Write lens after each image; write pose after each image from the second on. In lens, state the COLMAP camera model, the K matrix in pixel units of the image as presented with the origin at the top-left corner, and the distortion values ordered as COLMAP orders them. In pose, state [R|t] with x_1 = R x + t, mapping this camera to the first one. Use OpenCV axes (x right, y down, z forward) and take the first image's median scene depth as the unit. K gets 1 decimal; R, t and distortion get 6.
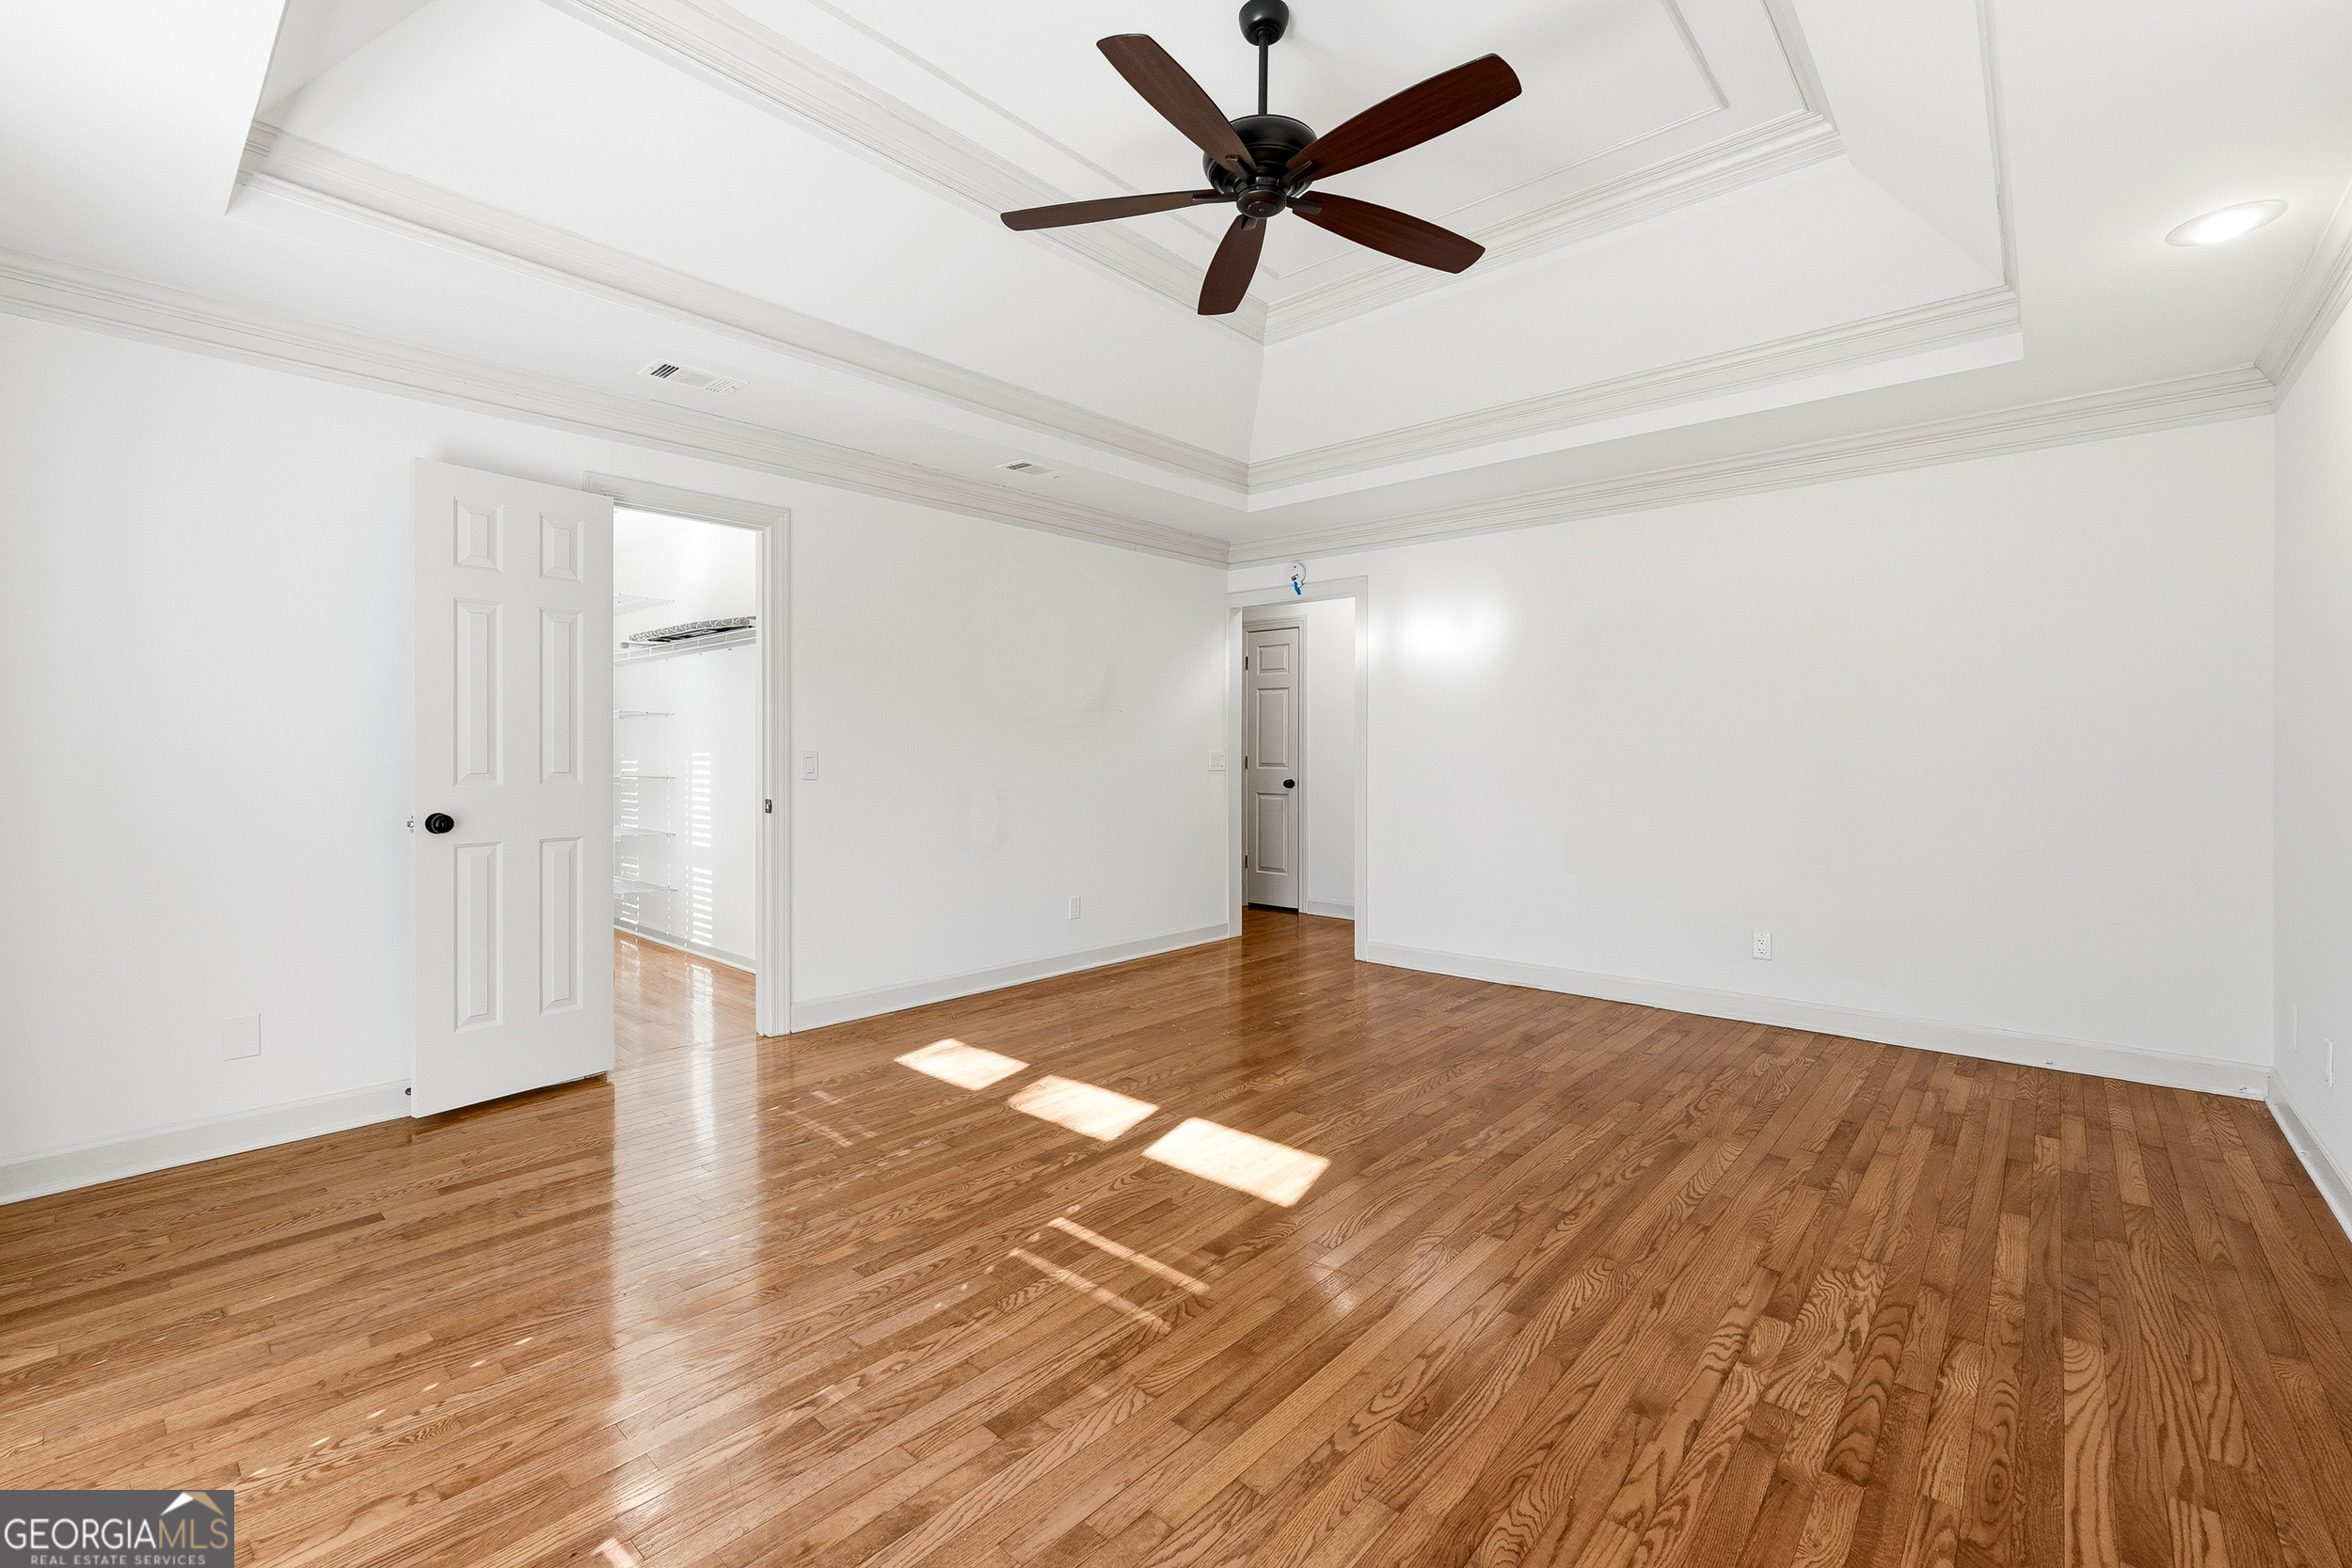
lens RADIAL K [[996.3, 0, 1176.5], [0, 996.3, 768.6], [0, 0, 1]] dist [-0.004668, 0.002907]
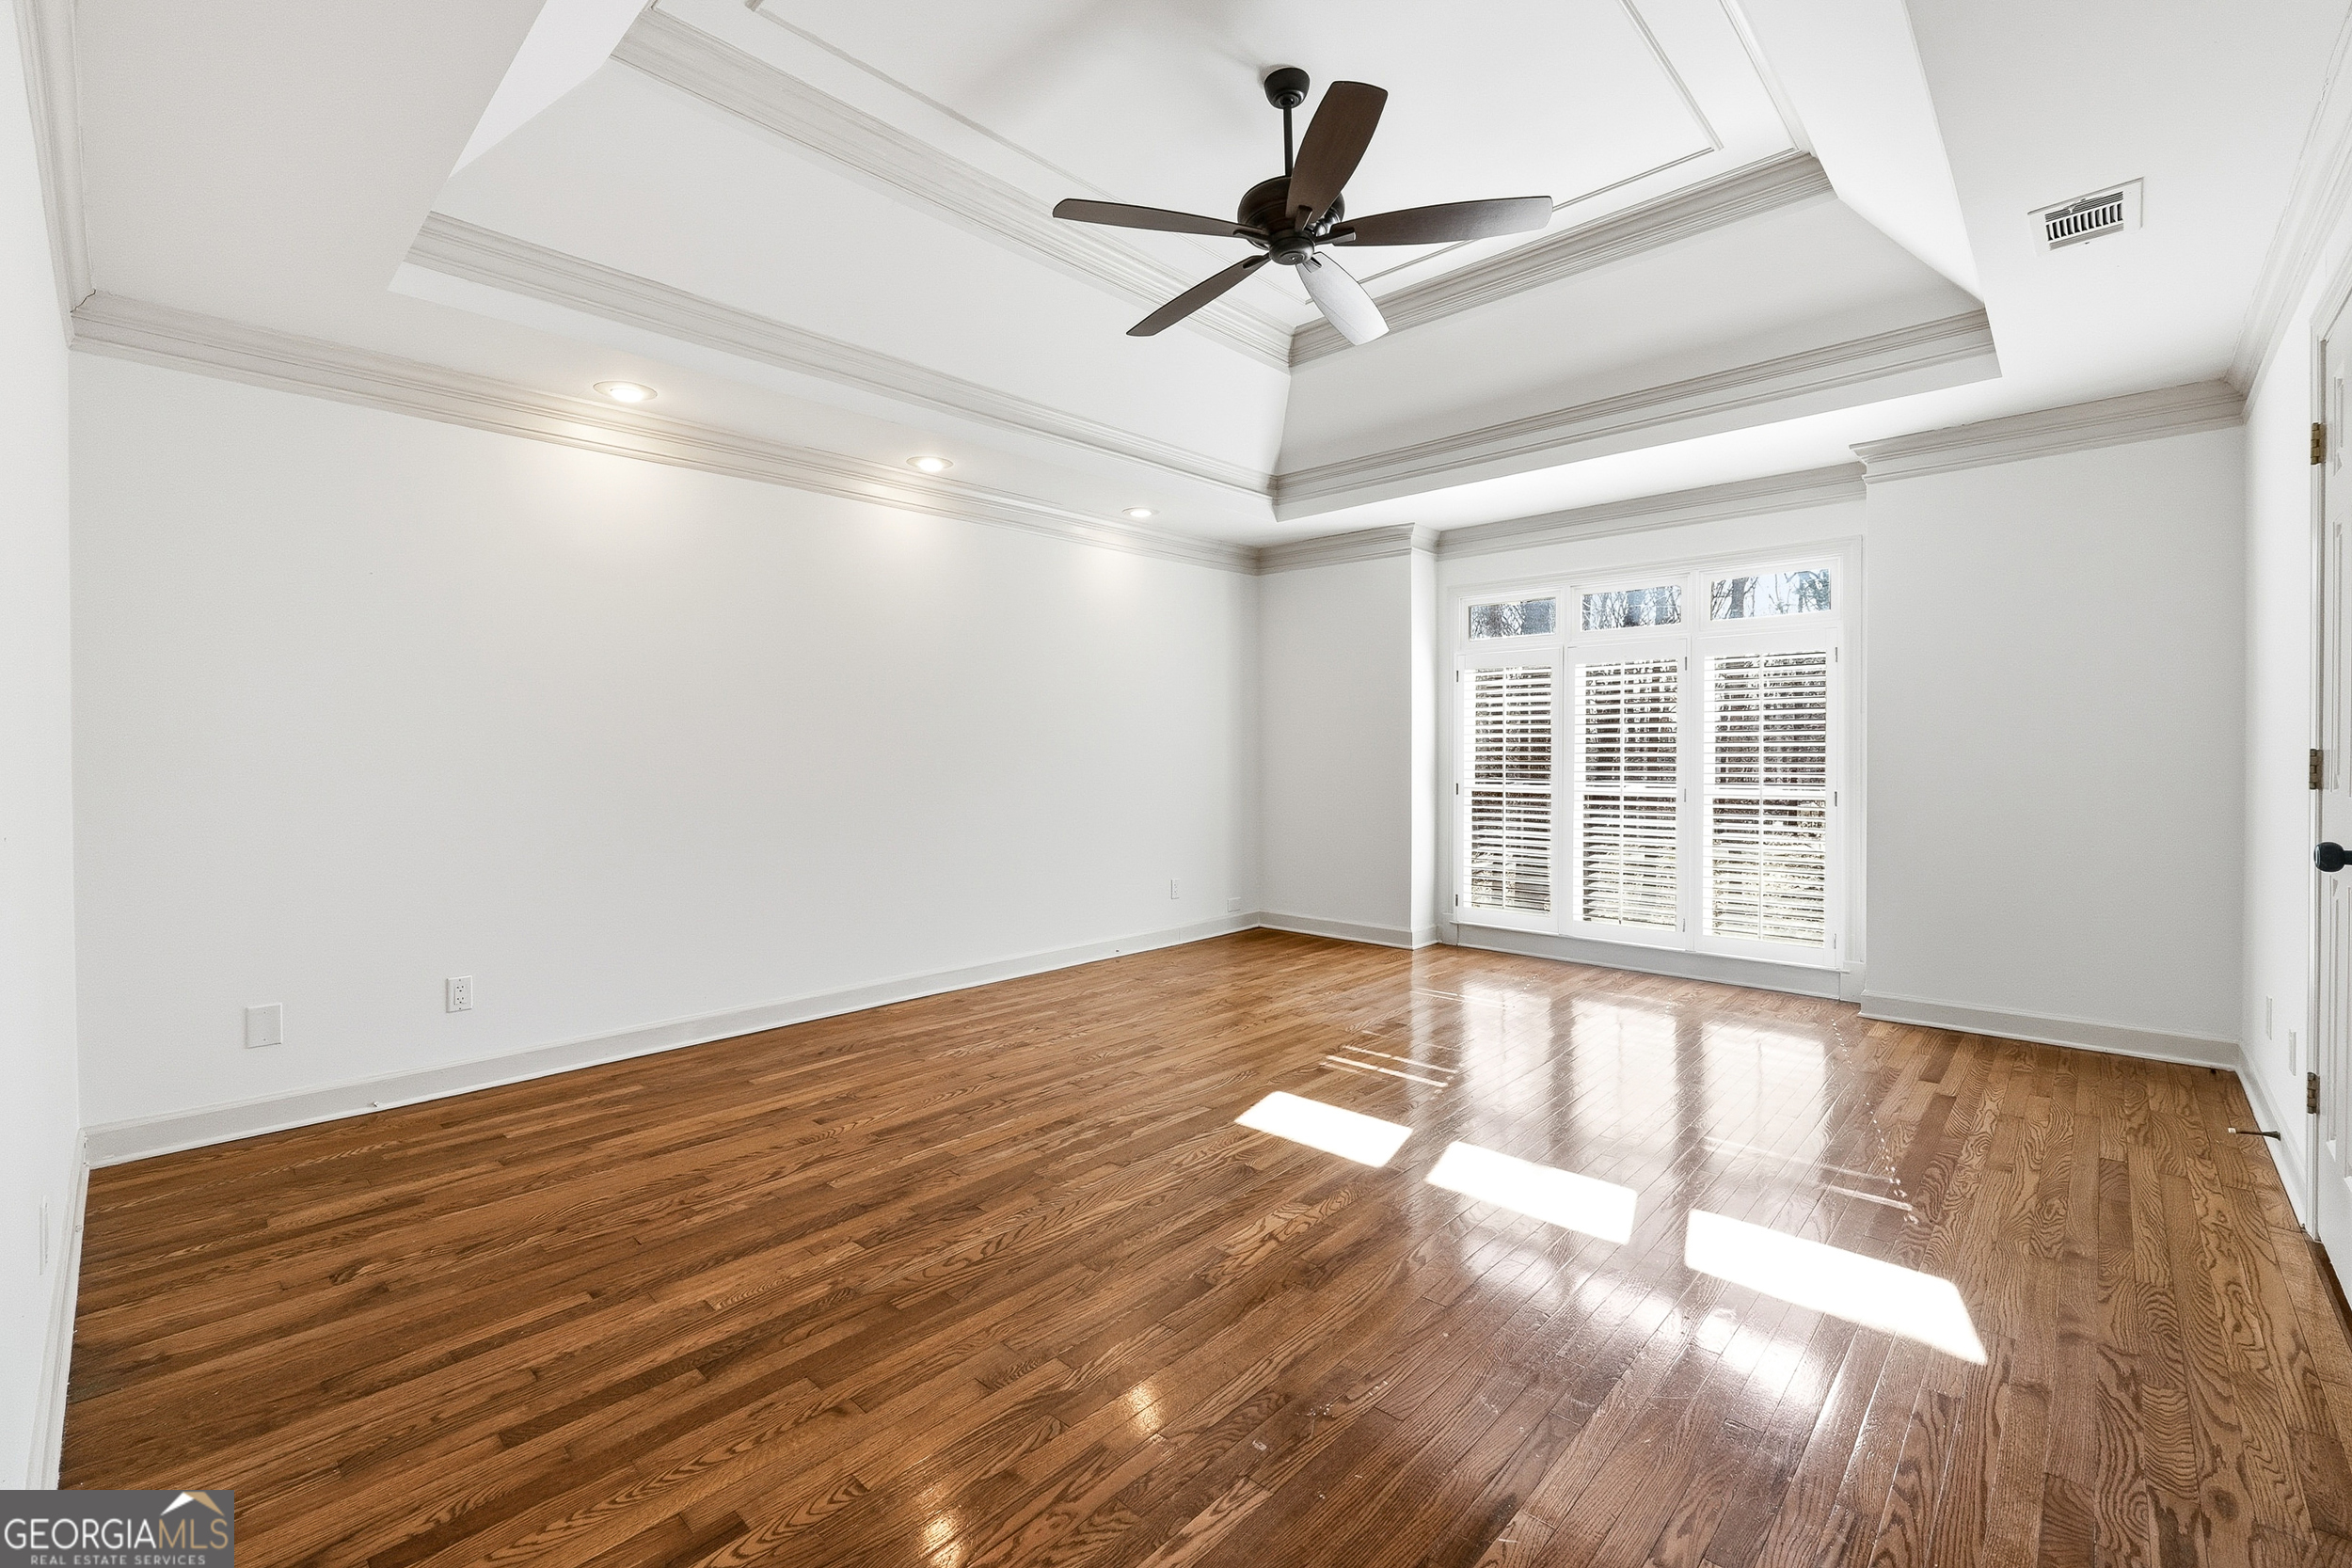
lens RADIAL K [[996.3, 0, 1175.2], [0, 996.3, 768.1], [0, 0, 1]] dist [-0.004668, 0.002907]
pose [[-0.999633, 0.003215, 0.026883, 0.194978], [0.003960, 0.999608, 0.027717, -0.025376], [-0.026783, 0.027813, -0.999254, 2.167525]]
